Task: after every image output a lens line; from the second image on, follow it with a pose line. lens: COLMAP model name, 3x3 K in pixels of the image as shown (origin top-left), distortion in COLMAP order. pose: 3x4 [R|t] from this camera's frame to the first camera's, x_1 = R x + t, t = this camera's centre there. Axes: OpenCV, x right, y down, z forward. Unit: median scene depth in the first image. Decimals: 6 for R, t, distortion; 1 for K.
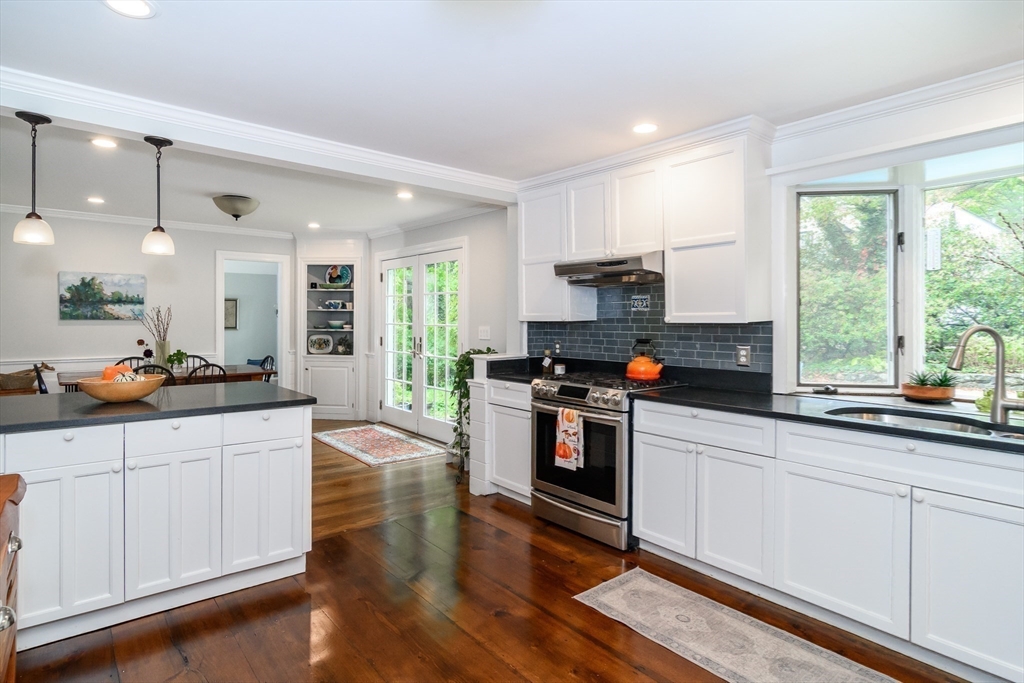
lens RADIAL K [[532.0, 0, 479.3], [0, 532.0, 322.9], [0, 0, 1]] dist [-0.019576, 0.001028]
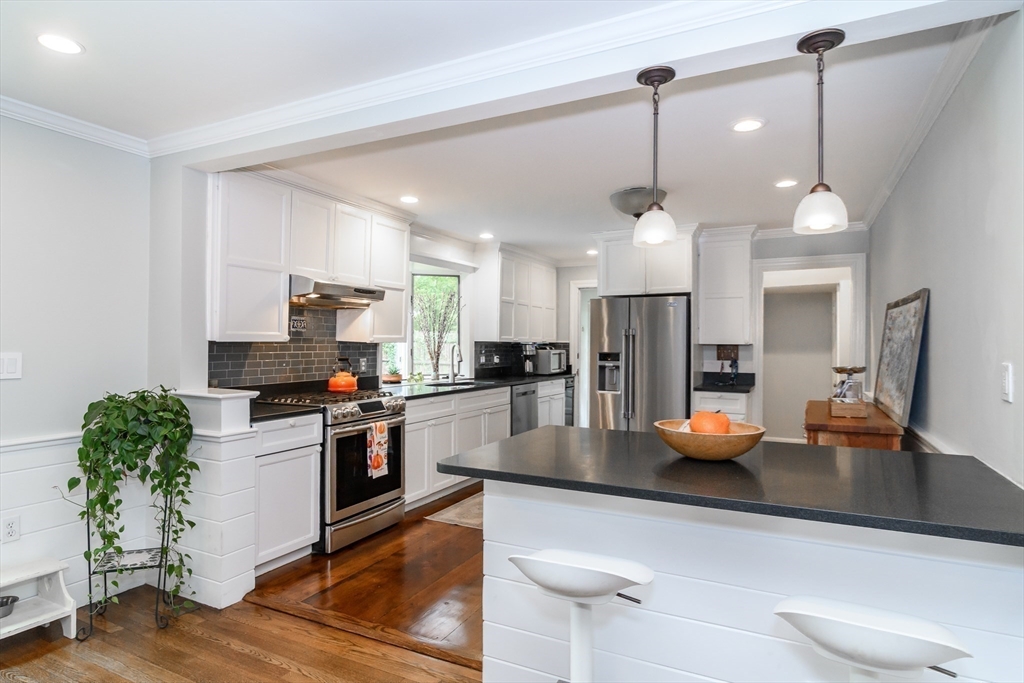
lens RADIAL K [[569.1, 0, 512.1], [0, 569.1, 341.1], [0, 0, 1]] dist [-0.000082, 0.000163]
pose [[-0.437431, -0.001704, 0.899250, -0.985006], [0.000979, 0.999997, 0.002370, -0.006439], [-0.899252, 0.001917, -0.437428, 1.241243]]
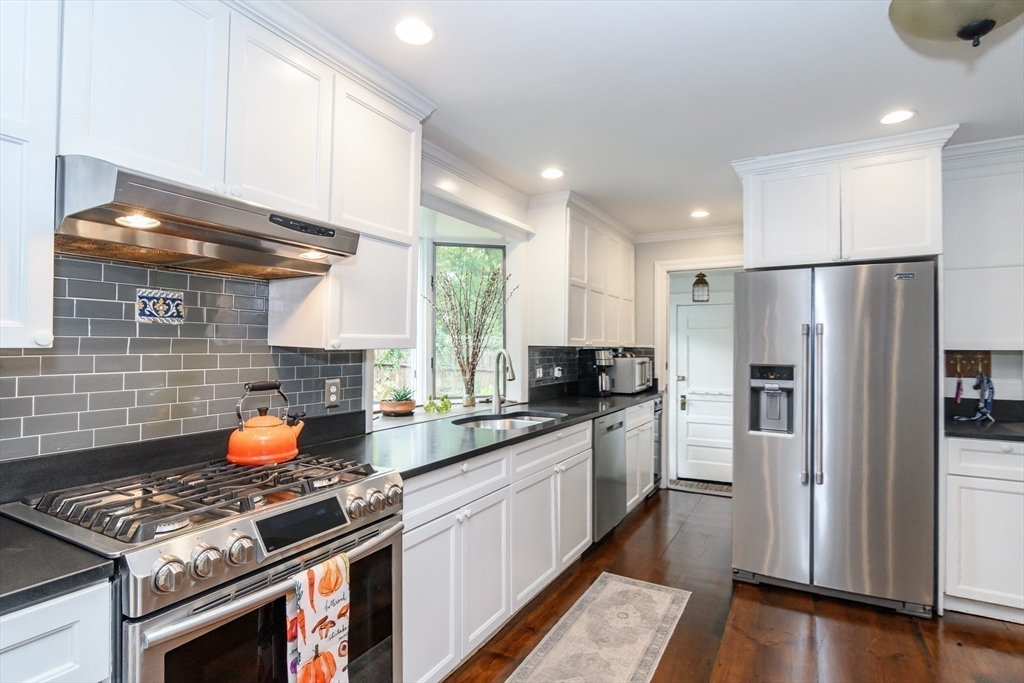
lens RADIAL K [[519.9, 0, 511.2], [0, 519.9, 342.0], [0, 0, 1]] dist [-0.004322, -0.000695]
pose [[-0.393088, 0.006036, 0.919481, -0.249022], [0.003476, 0.999981, -0.005078, -0.004383], [-0.919494, 0.001201, -0.393101, 1.003326]]
